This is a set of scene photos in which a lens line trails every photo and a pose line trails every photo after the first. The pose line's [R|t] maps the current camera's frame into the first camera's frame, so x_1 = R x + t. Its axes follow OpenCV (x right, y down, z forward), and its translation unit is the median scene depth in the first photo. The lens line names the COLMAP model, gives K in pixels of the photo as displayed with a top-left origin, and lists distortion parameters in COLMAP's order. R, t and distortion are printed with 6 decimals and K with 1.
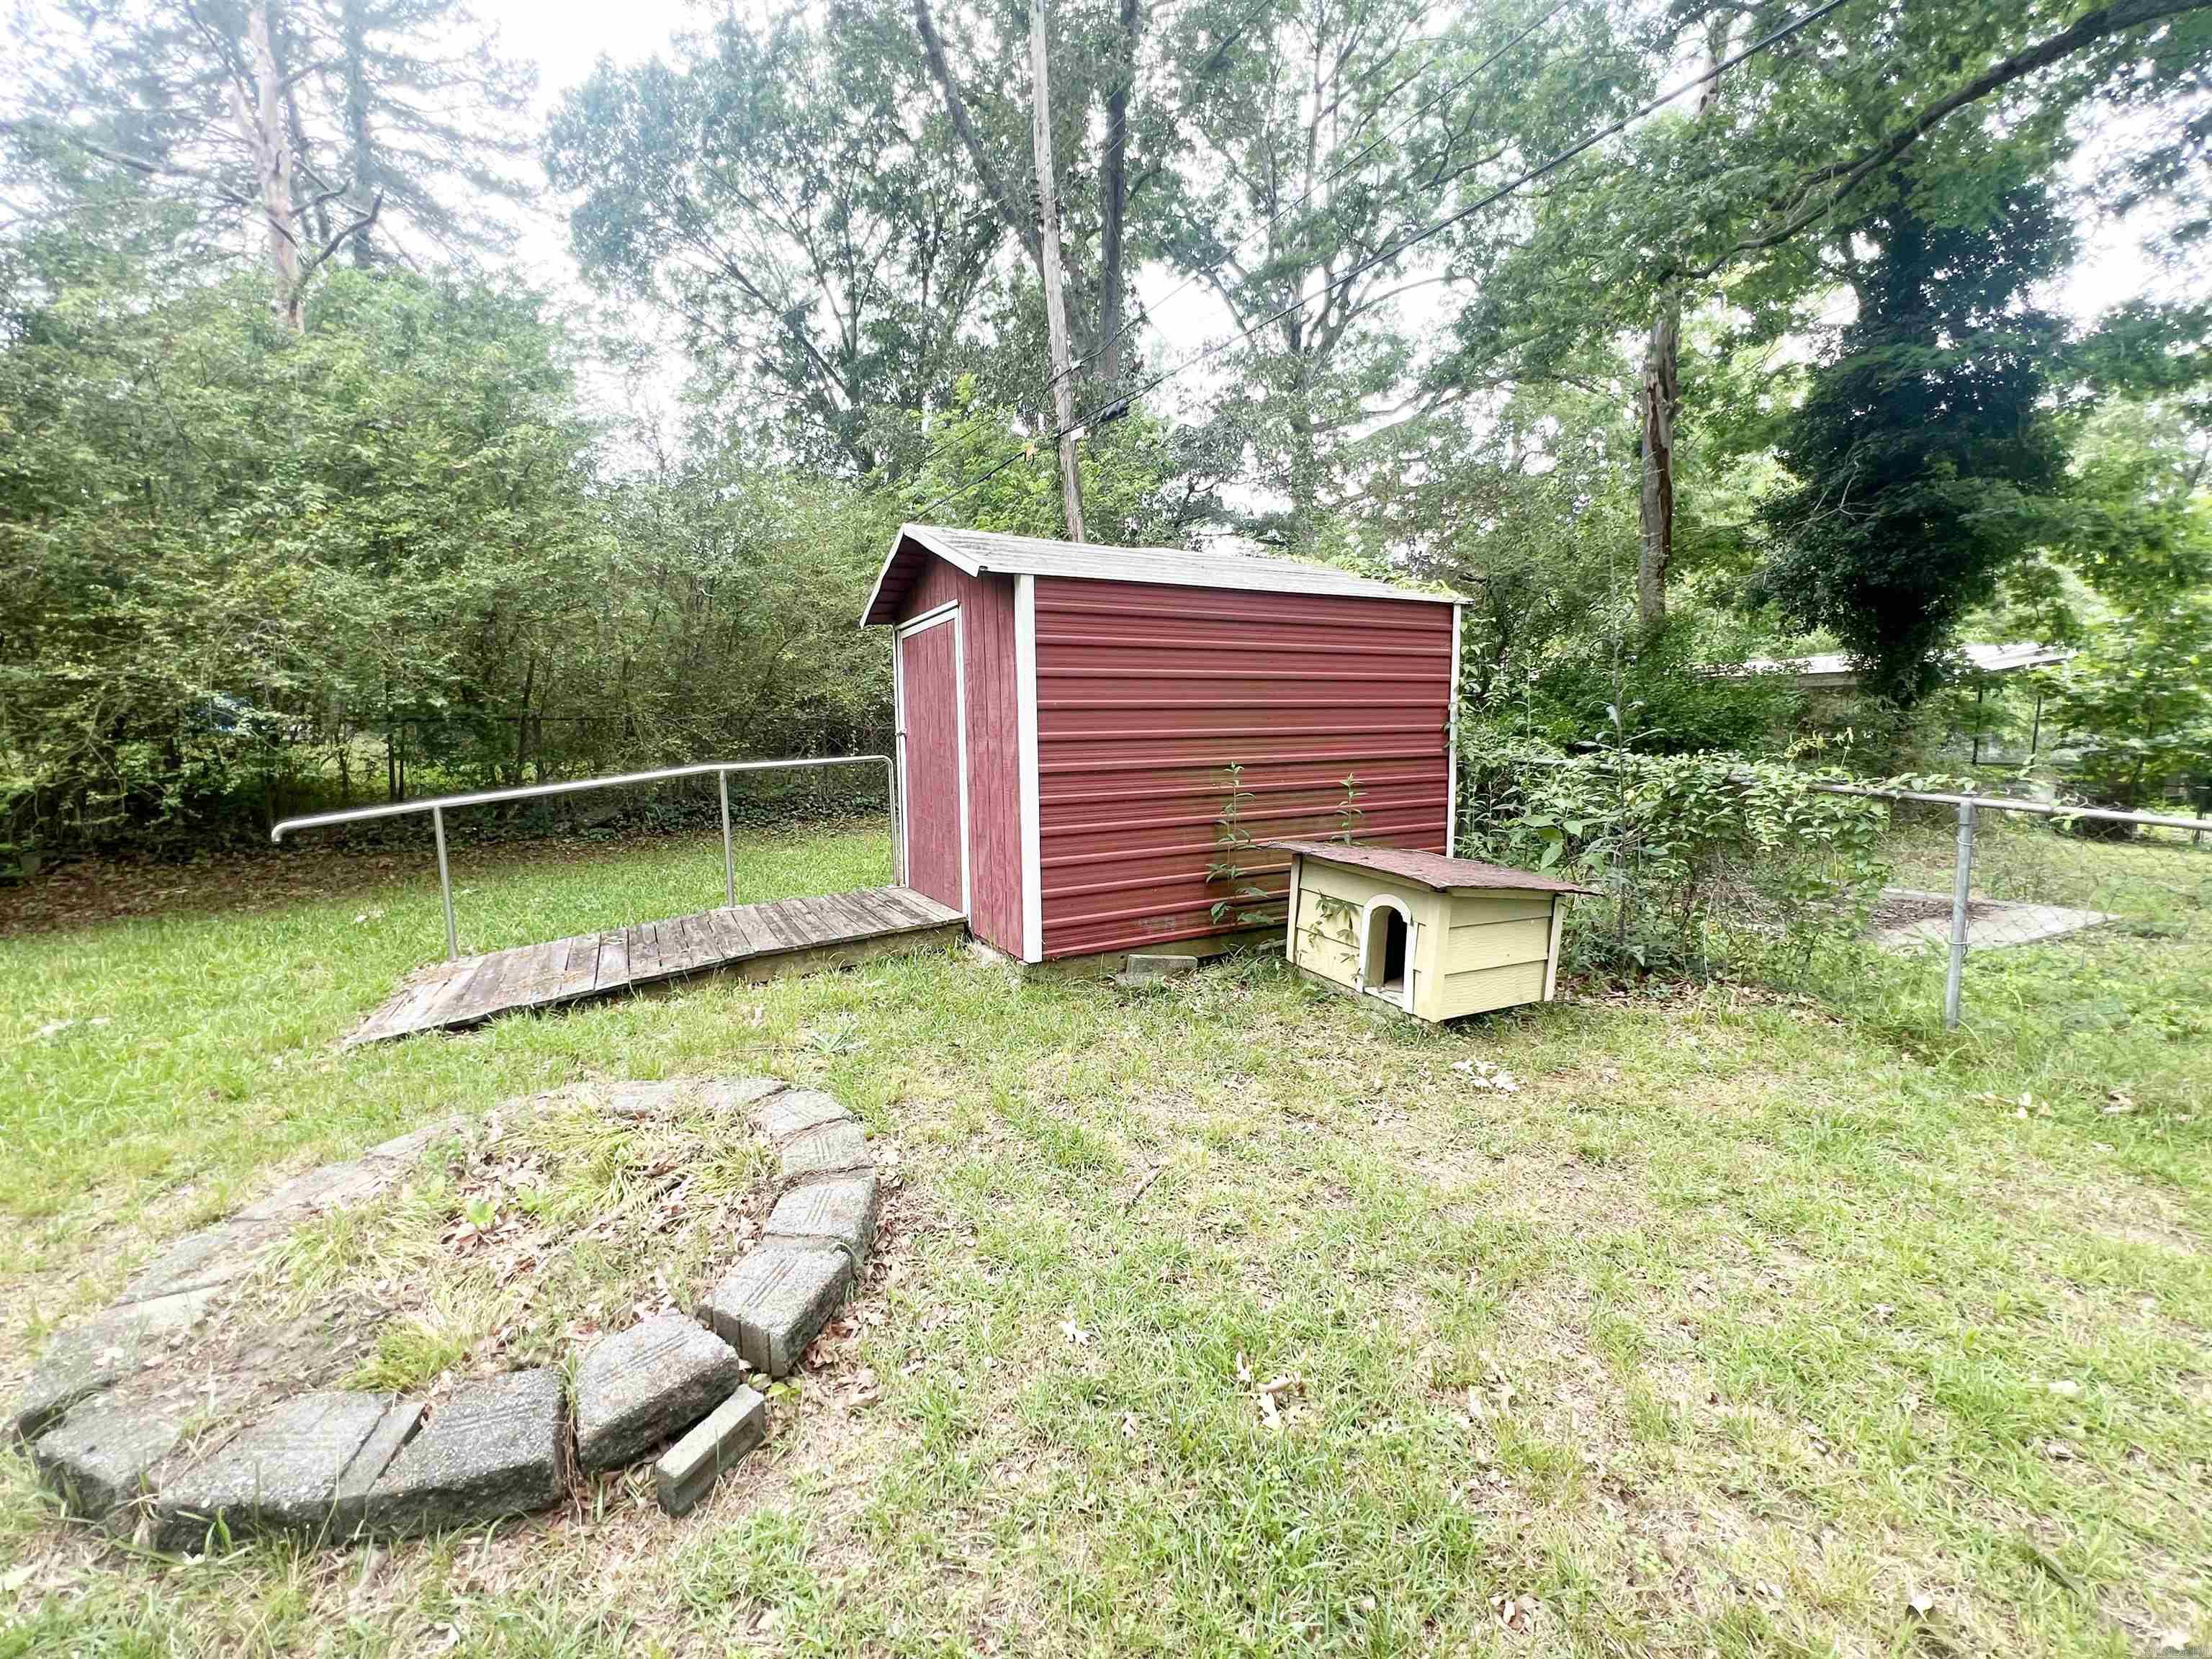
lens RADIAL K [[886.8, 0, 1107.2], [0, 886.8, 823.5], [0, 0, 1]] dist [-0.002009, 0.000392]
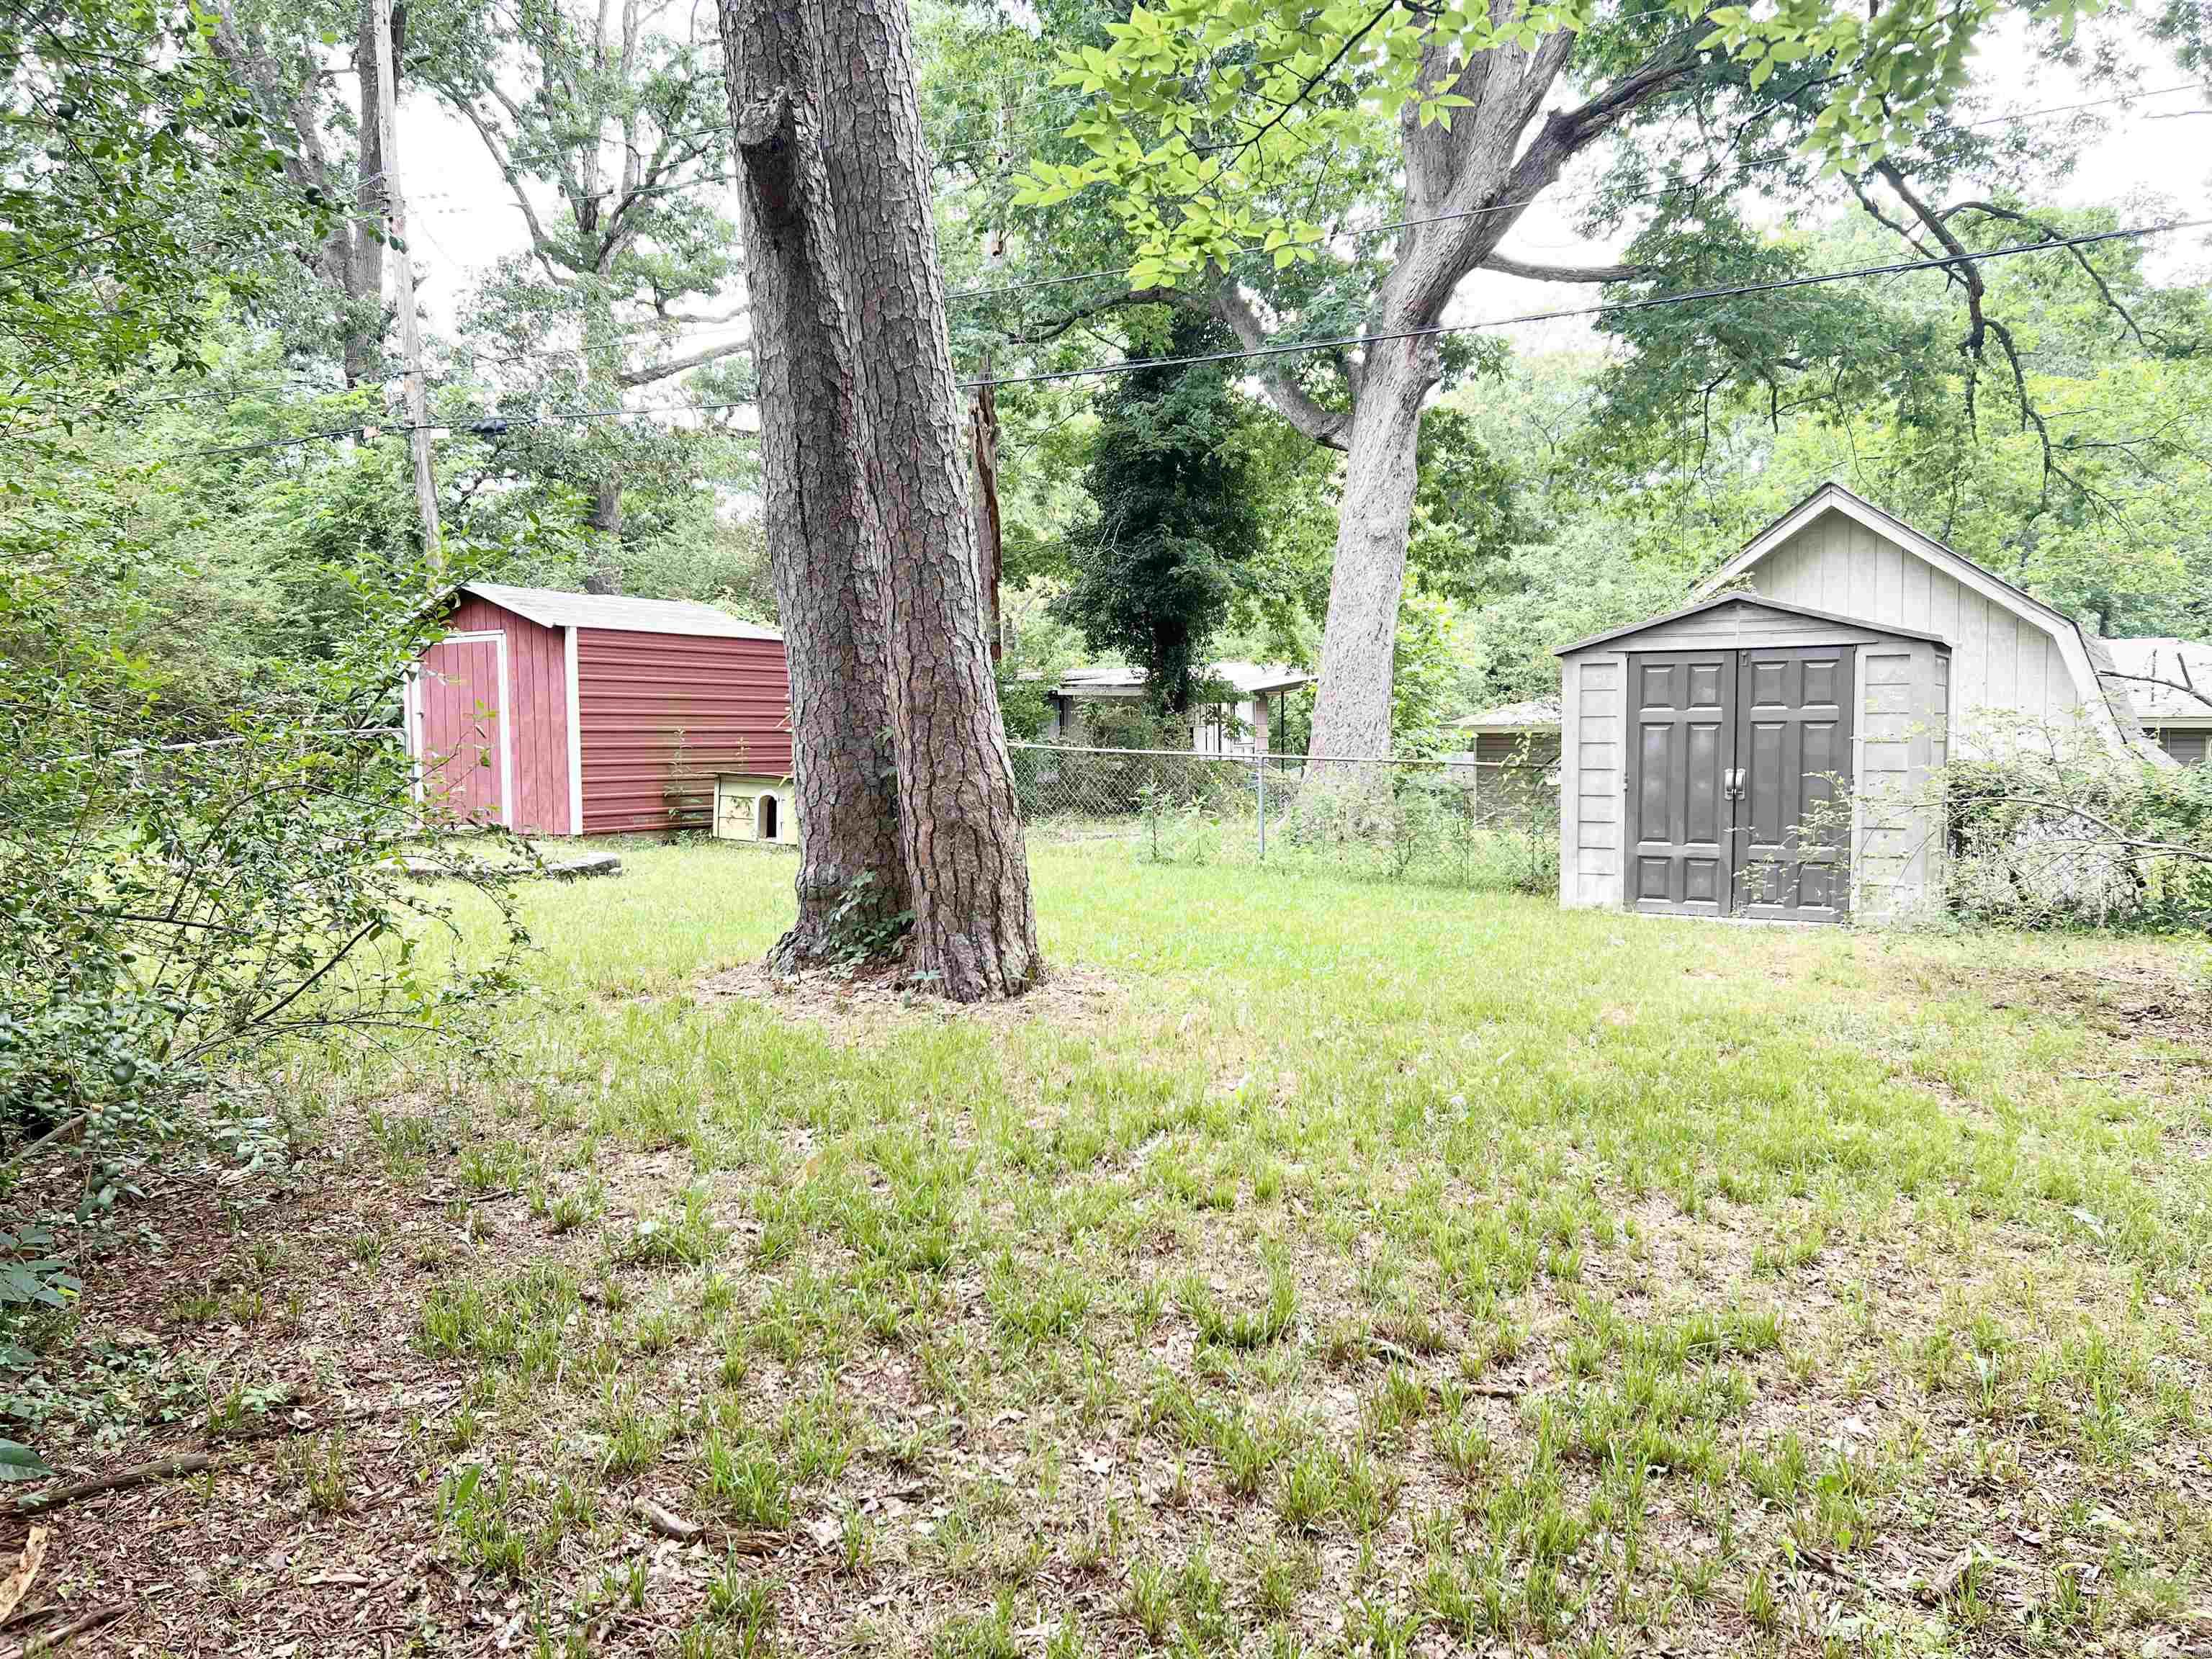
lens RADIAL K [[1576.8, 0, 1142.2], [0, 1576.8, 832.2], [0, 0, 1]] dist [0.049553, -0.046197]
pose [[0.843397, -0.020543, 0.536897, -0.266299], [0.049805, 0.997956, -0.040053, 0.105316], [-0.534977, 0.060521, 0.842696, -0.739061]]
